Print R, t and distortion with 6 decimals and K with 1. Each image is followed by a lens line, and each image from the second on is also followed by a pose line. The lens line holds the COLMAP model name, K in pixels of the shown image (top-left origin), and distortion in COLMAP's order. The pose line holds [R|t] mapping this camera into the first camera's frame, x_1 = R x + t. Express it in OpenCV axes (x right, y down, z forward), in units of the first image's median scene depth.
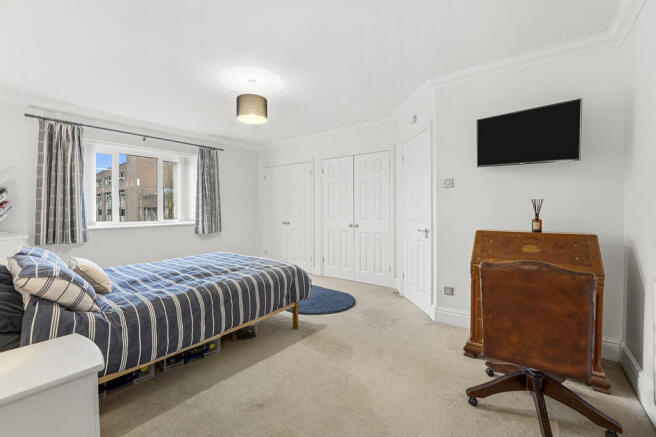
lens RADIAL K [[273.9, 0, 328.1], [0, 273.9, 216.7], [0, 0, 1]] dist [-0.001132, -0.000166]
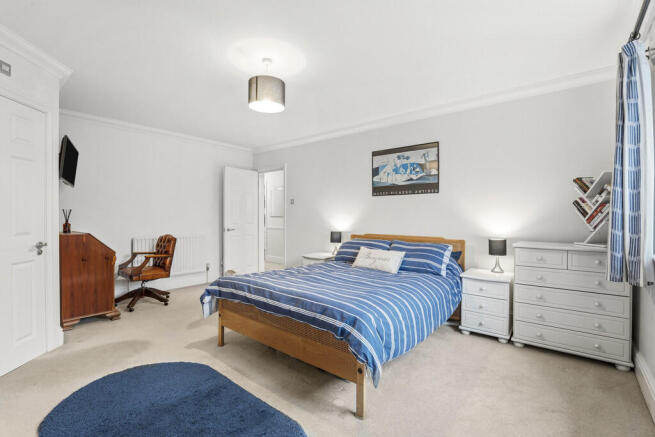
lens RADIAL K [[300.2, 0, 327.5], [0, 300.2, 218.5], [0, 0, 1]] dist [-0.004750, -0.000511]
pose [[-0.999693, 0.002579, 0.024652, -0.361517], [0.003536, 0.999239, 0.038839, -0.039568], [-0.024533, 0.038914, -0.998941, 1.443256]]
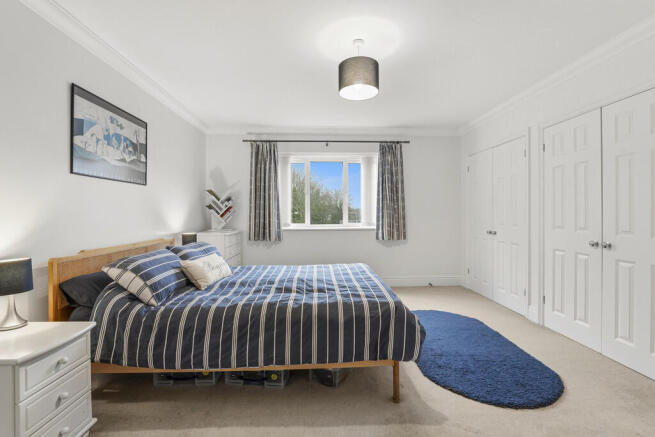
lens RADIAL K [[300.2, 0, 327.5], [0, 300.2, 218.5], [0, 0, 1]] dist [-0.004750, -0.000511]
pose [[0.657438, 0.014639, -0.753367, 0.216231], [-0.021329, 0.999772, 0.000814, -0.007253], [0.753207, 0.015533, 0.657600, 0.309066]]
